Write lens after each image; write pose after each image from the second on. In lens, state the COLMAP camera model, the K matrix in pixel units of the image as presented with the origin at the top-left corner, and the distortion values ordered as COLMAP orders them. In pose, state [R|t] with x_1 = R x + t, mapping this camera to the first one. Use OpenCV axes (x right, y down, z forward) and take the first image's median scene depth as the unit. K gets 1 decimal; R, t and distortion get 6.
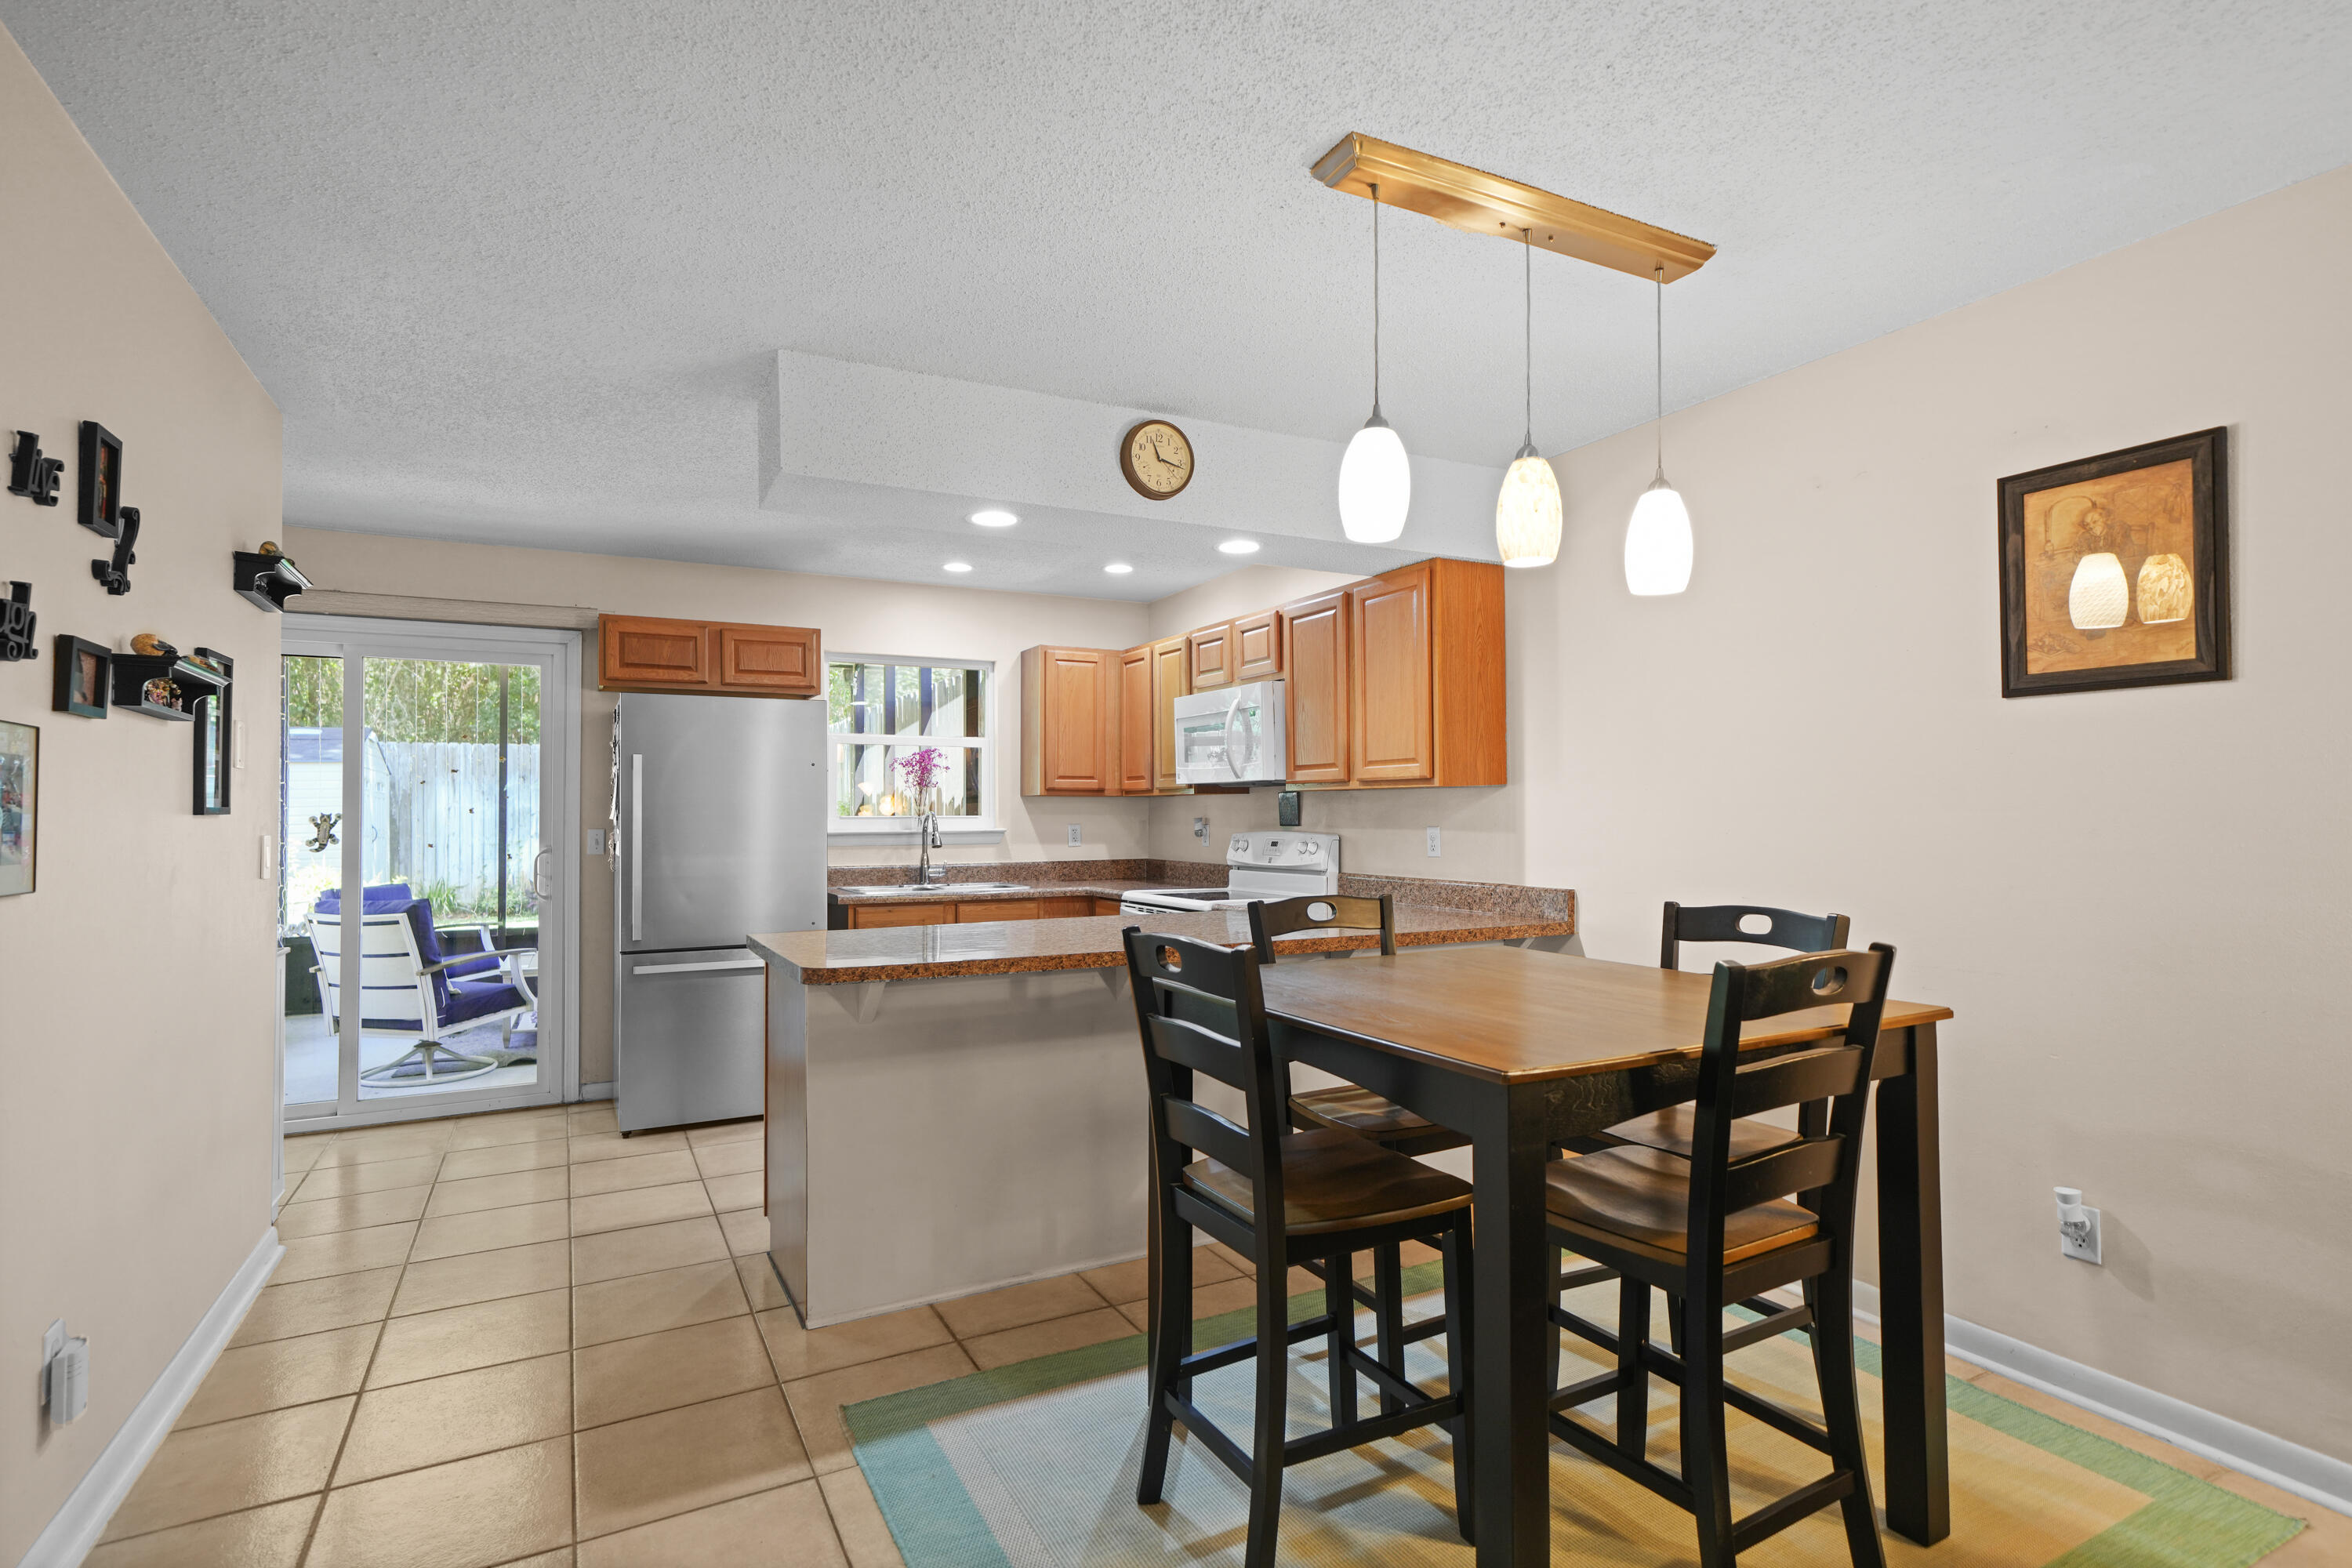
lens RADIAL K [[1128.7, 0, 1168.6], [0, 1128.7, 779.9], [0, 0, 1]] dist [-0.001950, -0.000124]
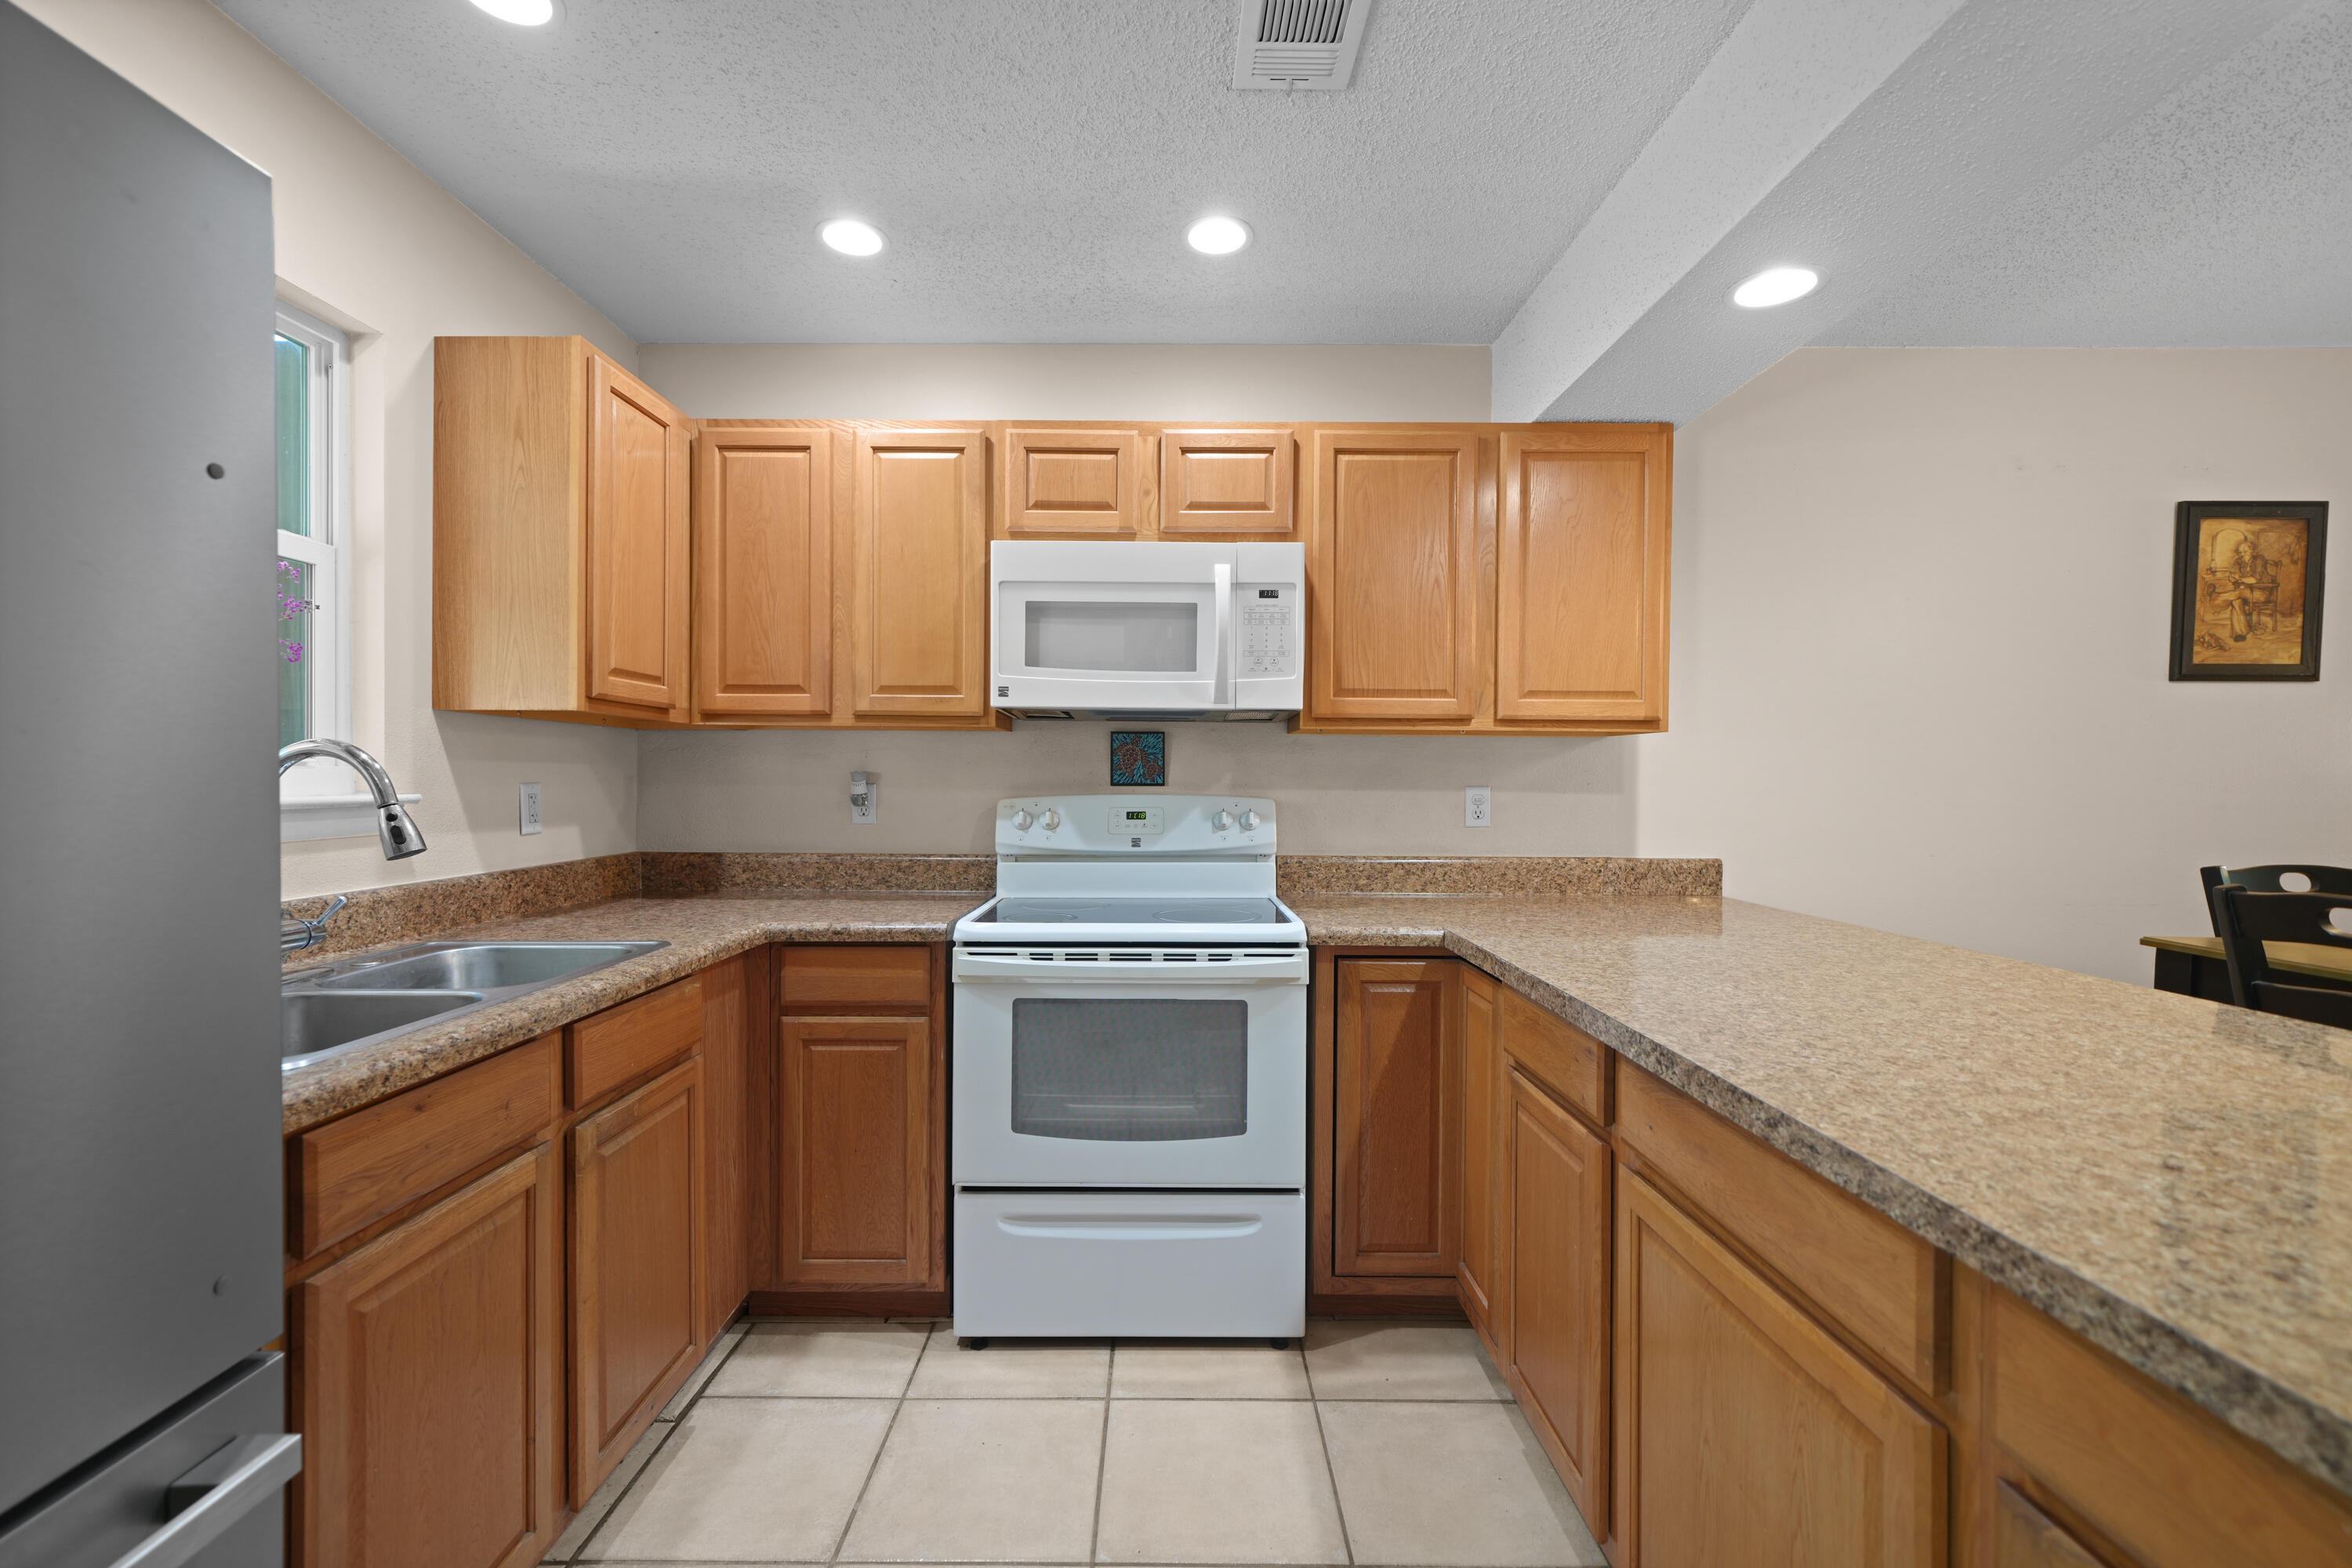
lens RADIAL K [[979.1, 0, 1161.6], [0, 979.1, 783.2], [0, 0, 1]] dist [-0.001684, -0.000021]
pose [[0.475113, 0.001349, 0.879924, -0.353686], [-0.033999, 0.999280, 0.016825, 0.028941], [-0.879268, -0.037910, 0.474817, 0.712328]]
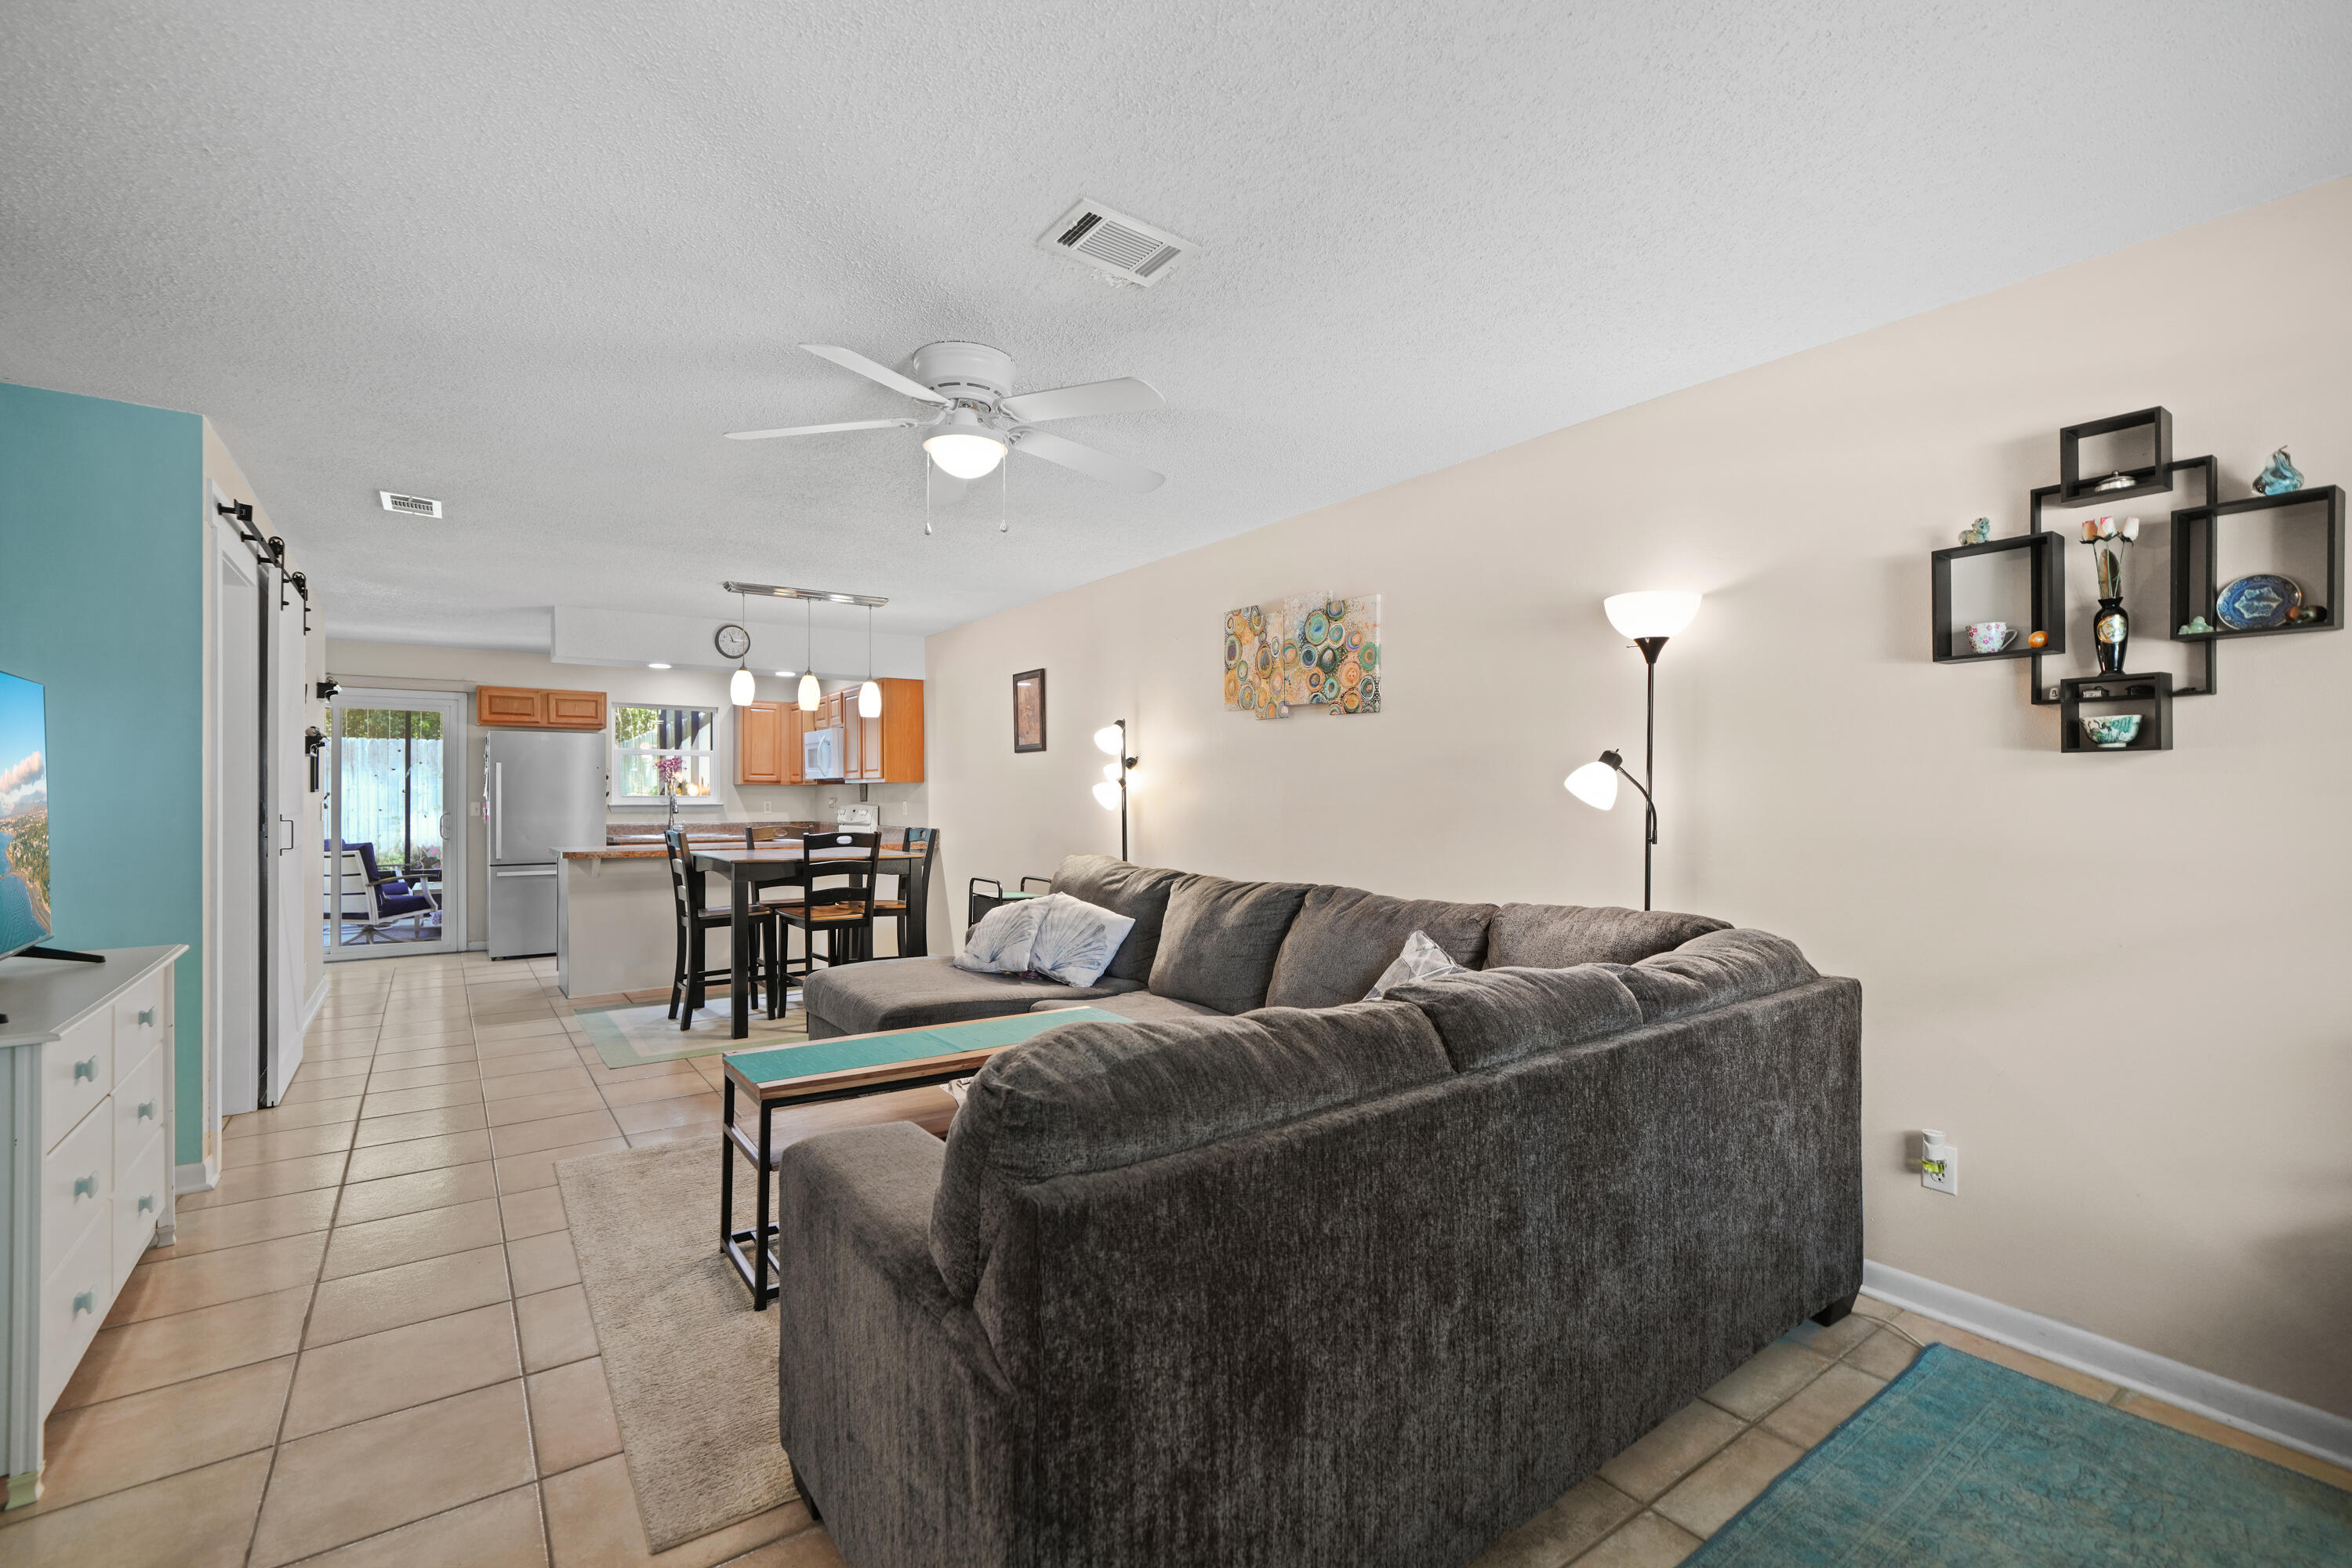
lens RADIAL K [[1062.0, 0, 1131.4], [0, 1062.0, 788.8], [0, 0, 1]] dist [0.012895, 0.000096]
pose [[0.996288, 0.005228, 0.085922, 0.388748], [-0.007081, 0.999748, 0.021279, -0.021306], [-0.085789, -0.021808, 0.996075, -0.786130]]
